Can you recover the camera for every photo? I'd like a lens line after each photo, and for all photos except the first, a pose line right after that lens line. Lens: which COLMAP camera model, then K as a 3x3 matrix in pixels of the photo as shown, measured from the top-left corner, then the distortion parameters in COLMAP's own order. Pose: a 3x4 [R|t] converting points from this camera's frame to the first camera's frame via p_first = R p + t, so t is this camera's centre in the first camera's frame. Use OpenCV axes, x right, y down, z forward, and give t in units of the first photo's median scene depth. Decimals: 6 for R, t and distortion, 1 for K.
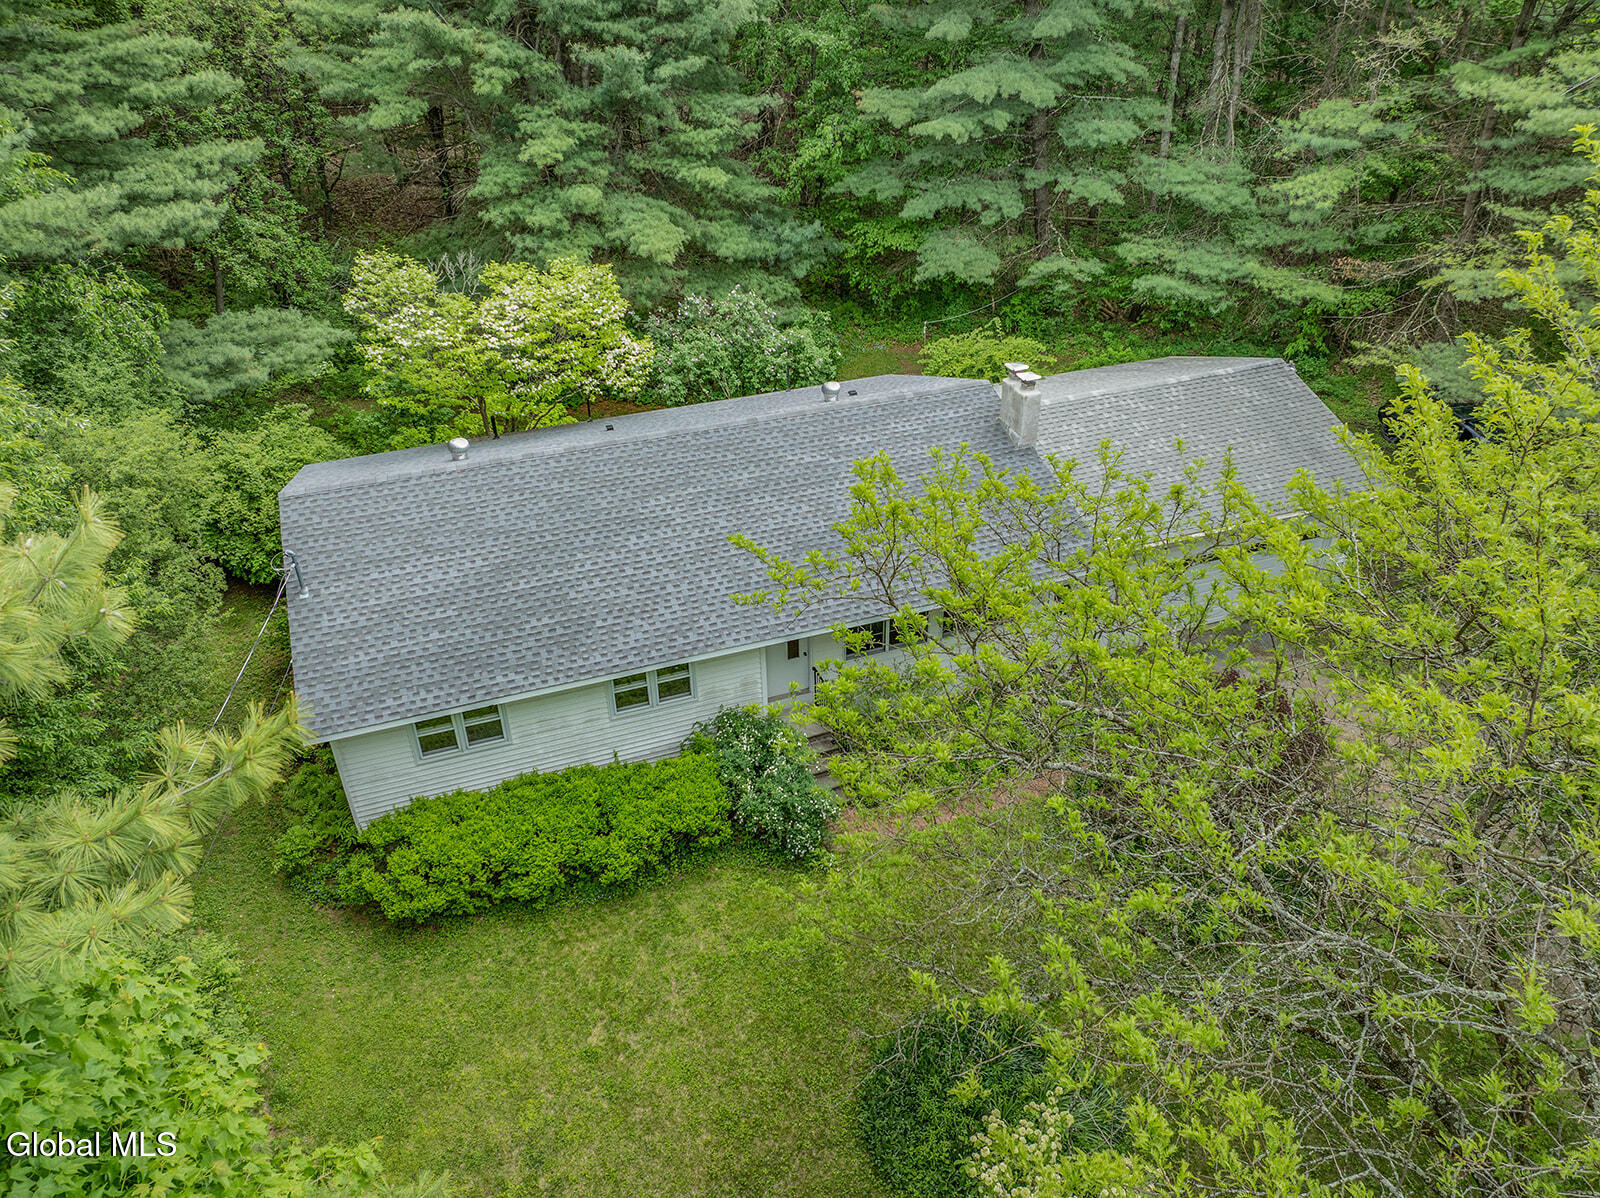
lens RADIAL K [[1108.5, 0, 800.3], [0, 1108.5, 598.6], [0, 0, 1]] dist [-0.024111, 0.000111]
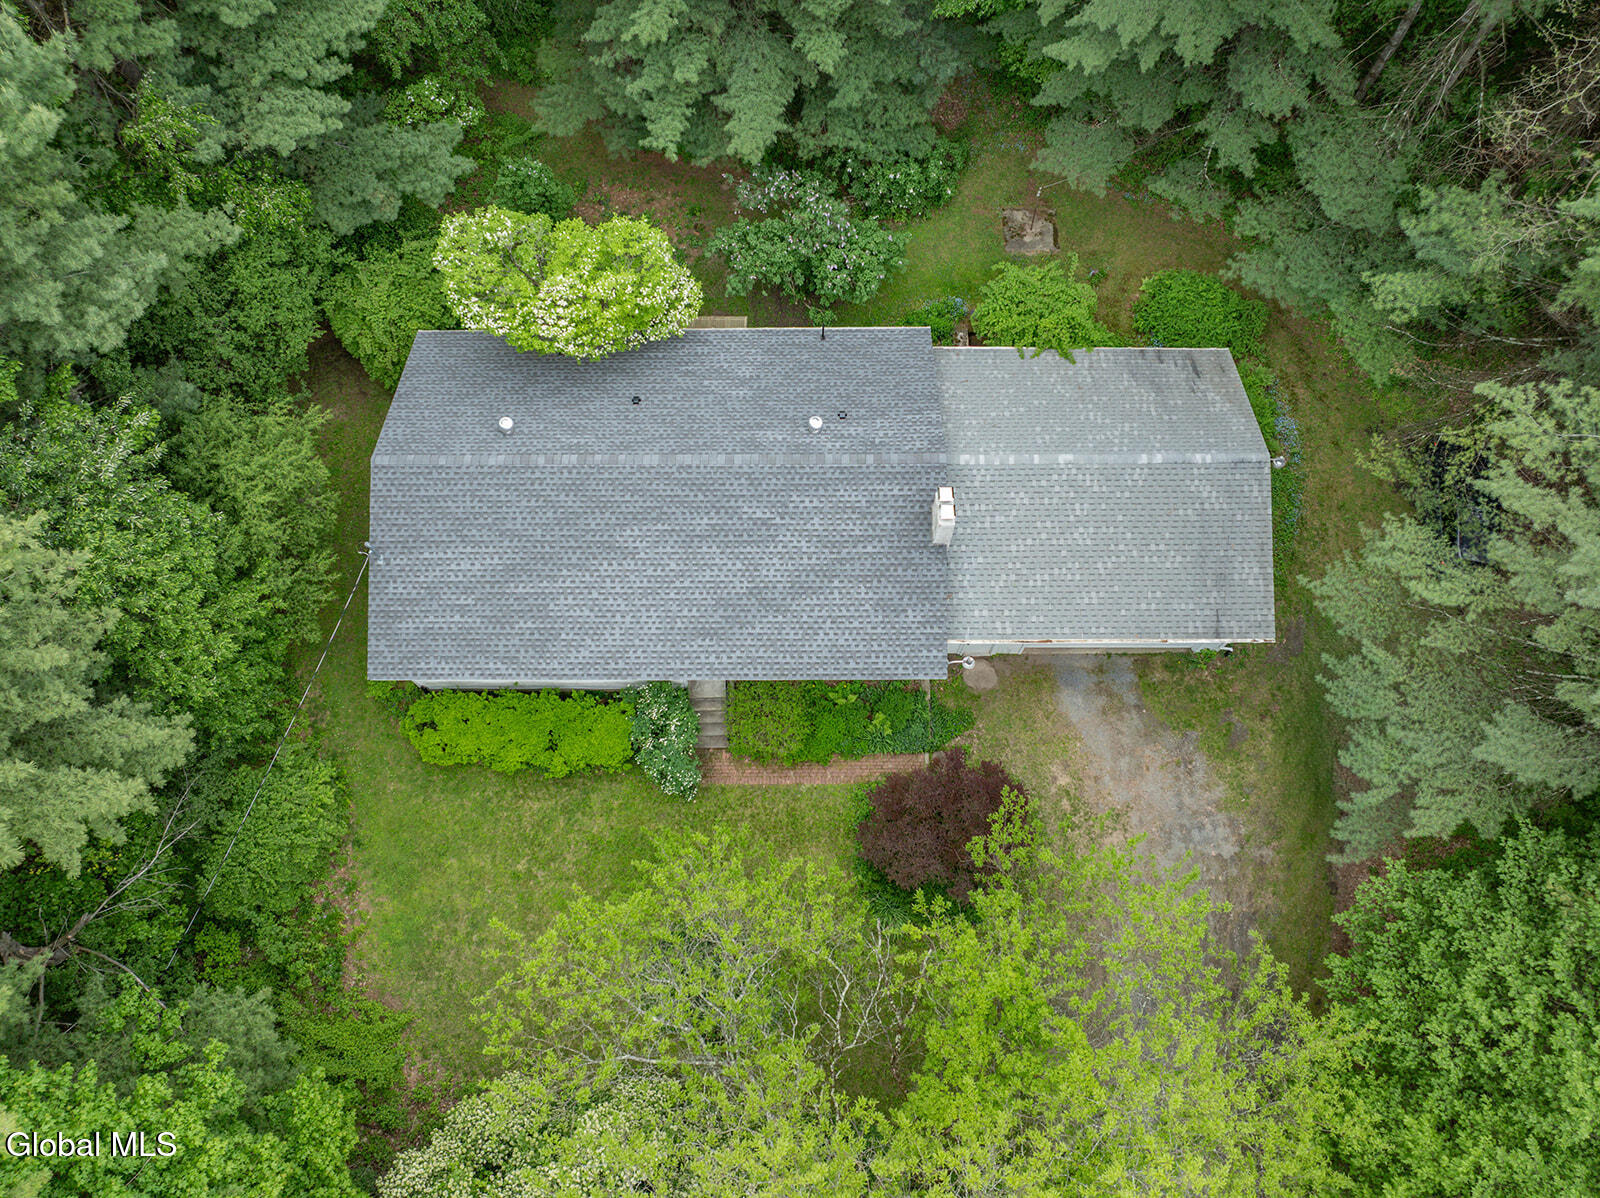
lens RADIAL K [[1108.5, 0, 798.7], [0, 1108.5, 599.4], [0, 0, 1]] dist [-0.024111, 0.000111]
pose [[0.939842, 0.321332, -0.115942, 0.269301], [-0.192084, 0.777760, 0.598493, -0.968017], [0.282490, -0.540218, 0.792694, -0.045360]]
